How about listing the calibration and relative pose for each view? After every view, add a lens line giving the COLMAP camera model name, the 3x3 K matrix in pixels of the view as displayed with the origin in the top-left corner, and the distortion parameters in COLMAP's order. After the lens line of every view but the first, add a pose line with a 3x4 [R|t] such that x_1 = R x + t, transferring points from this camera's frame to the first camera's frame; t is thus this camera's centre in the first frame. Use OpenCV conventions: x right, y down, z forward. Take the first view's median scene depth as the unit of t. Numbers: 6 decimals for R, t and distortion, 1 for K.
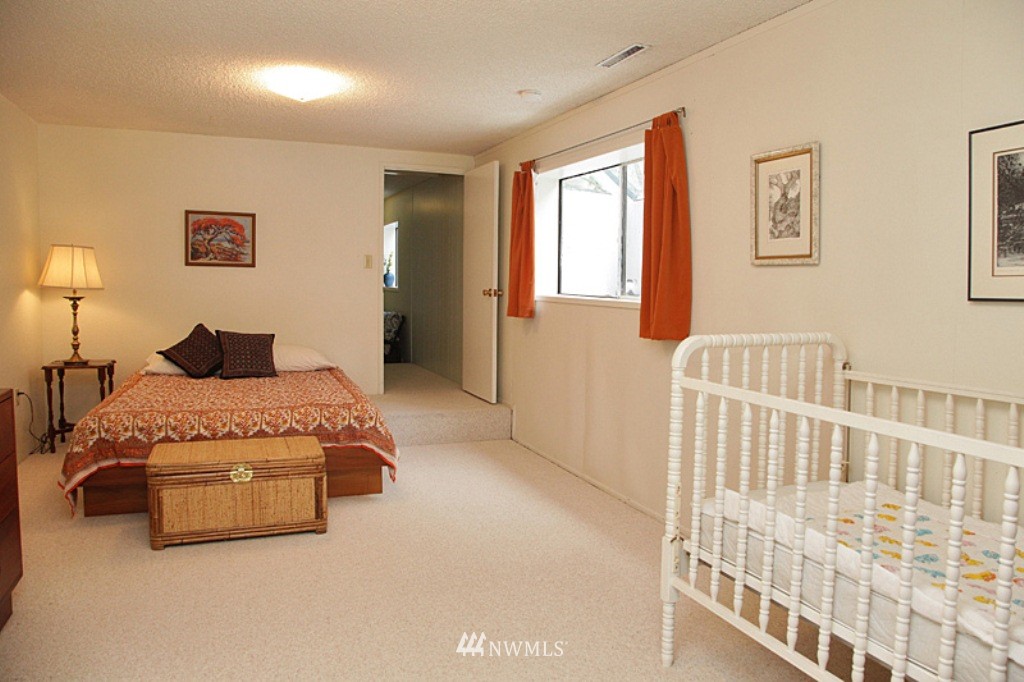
lens RADIAL K [[714.5, 0, 510.9], [0, 714.5, 318.2], [0, 0, 1]] dist [-0.202278, 0.284009]
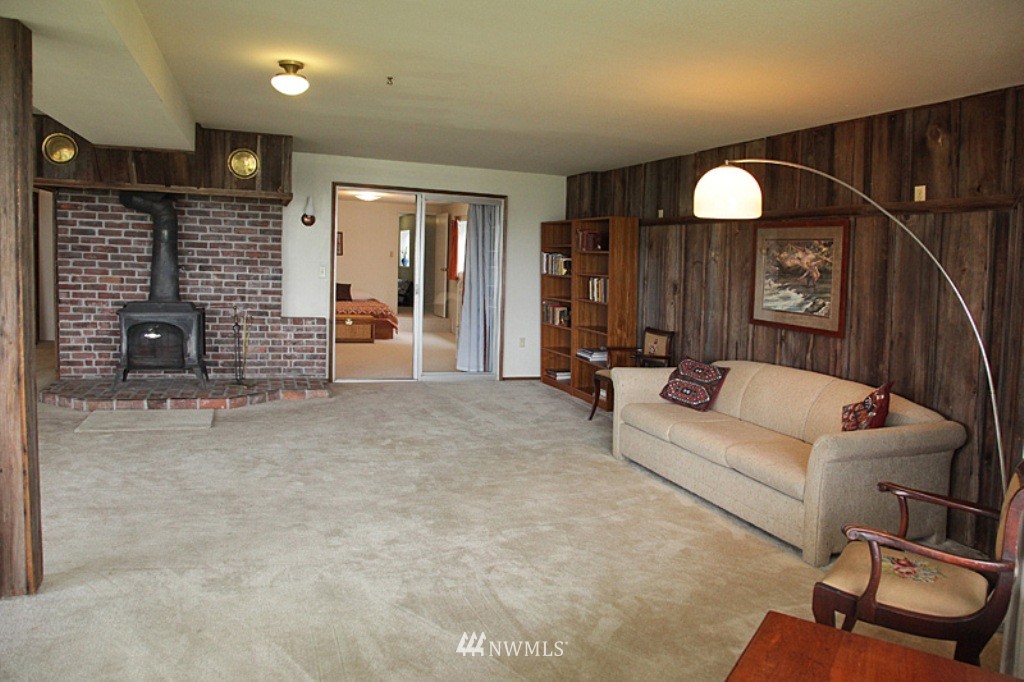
lens RADIAL K [[714.5, 0, 510.9], [0, 714.5, 318.2], [0, 0, 1]] dist [-0.202278, 0.284009]
pose [[0.999116, 0.029239, -0.030213, 0.277028], [-0.028503, 0.999293, 0.024511, 0.063401], [0.030908, -0.023628, 0.999243, -1.356781]]
